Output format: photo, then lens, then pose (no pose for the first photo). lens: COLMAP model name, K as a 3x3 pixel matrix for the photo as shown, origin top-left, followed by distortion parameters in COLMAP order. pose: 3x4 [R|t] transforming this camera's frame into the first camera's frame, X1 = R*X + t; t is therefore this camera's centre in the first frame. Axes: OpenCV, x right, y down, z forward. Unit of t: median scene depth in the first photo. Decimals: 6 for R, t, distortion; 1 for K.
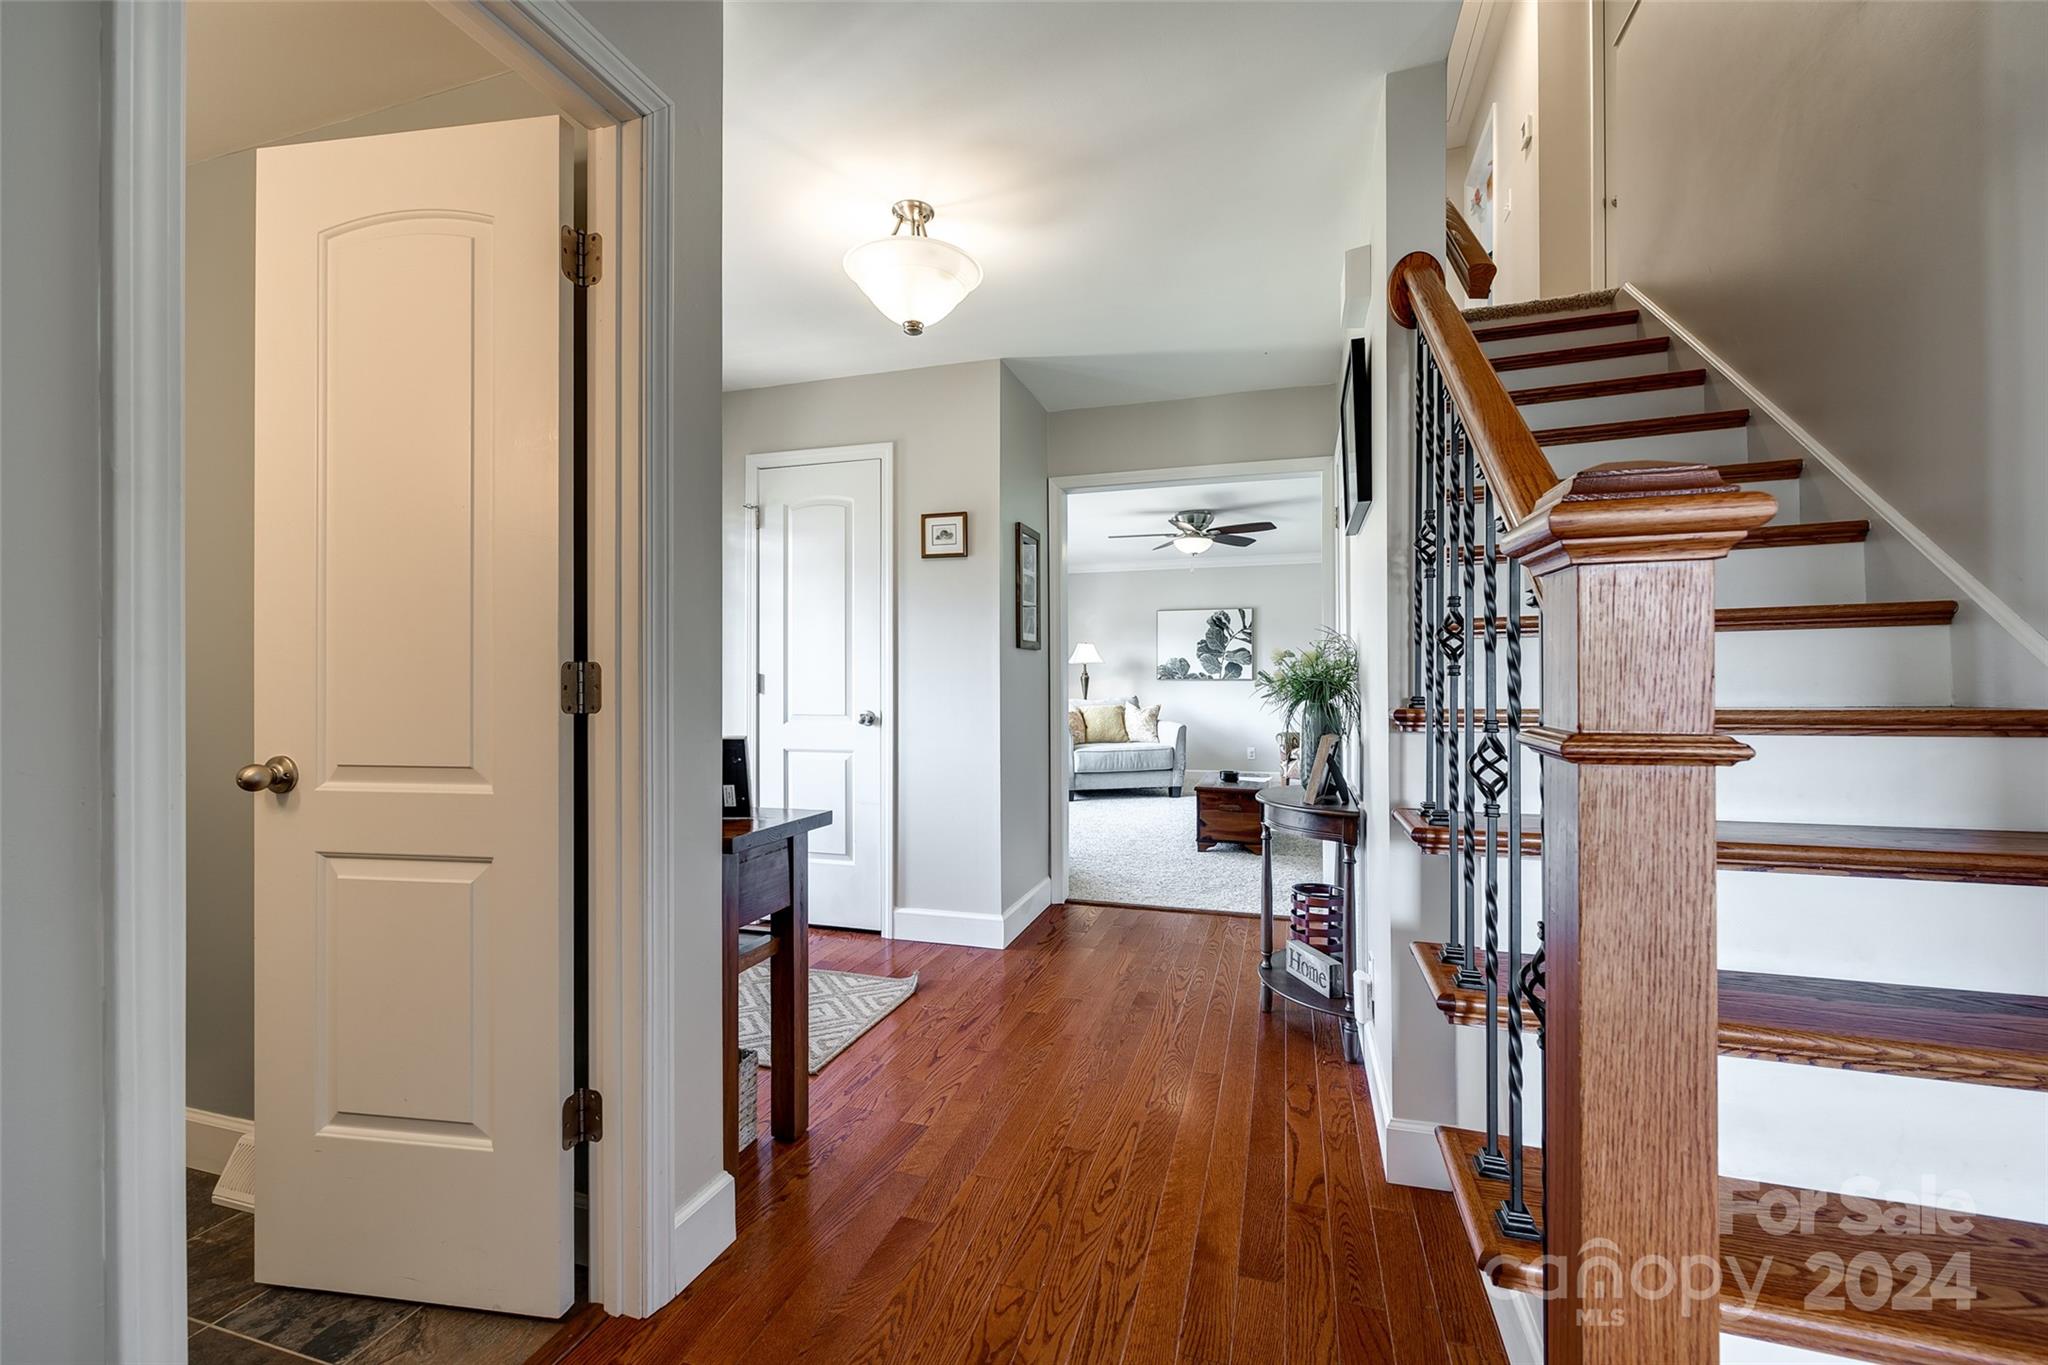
lens RADIAL K [[829.7, 0, 1024.0], [0, 829.7, 682.5], [0, 0, 1]] dist [-0.002590, -0.000115]
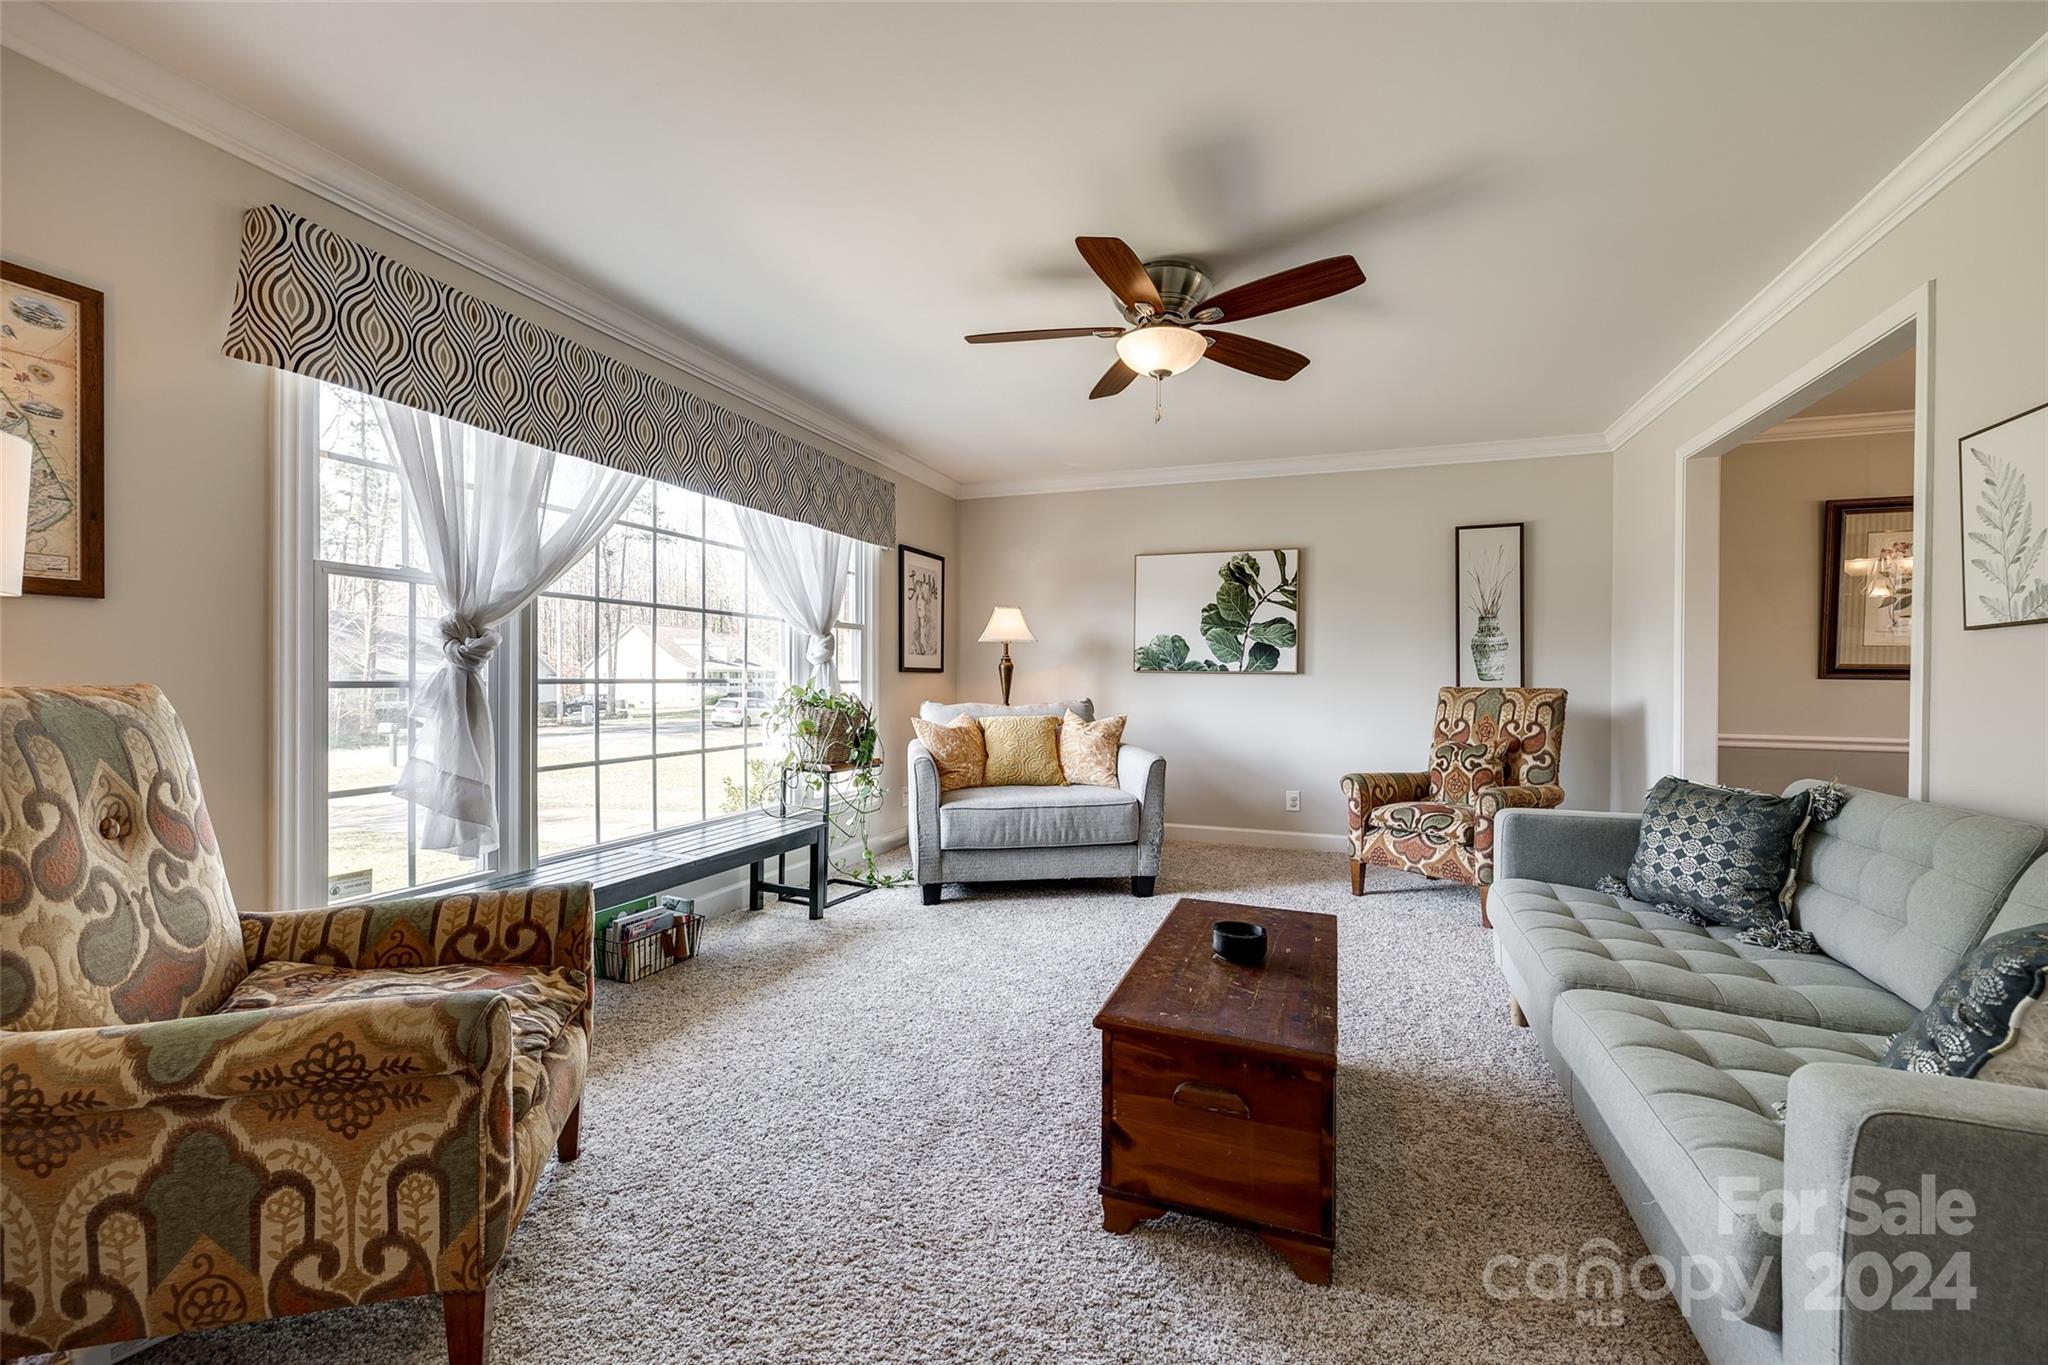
lens RADIAL K [[829.7, 0, 1024.0], [0, 829.7, 682.5], [0, 0, 1]] dist [-0.002590, -0.000115]
pose [[0.998708, 0.013350, -0.049041, 0.114801], [-0.013092, 0.999899, 0.005583, 0.002213], [0.049111, -0.004934, 0.998781, 0.417026]]
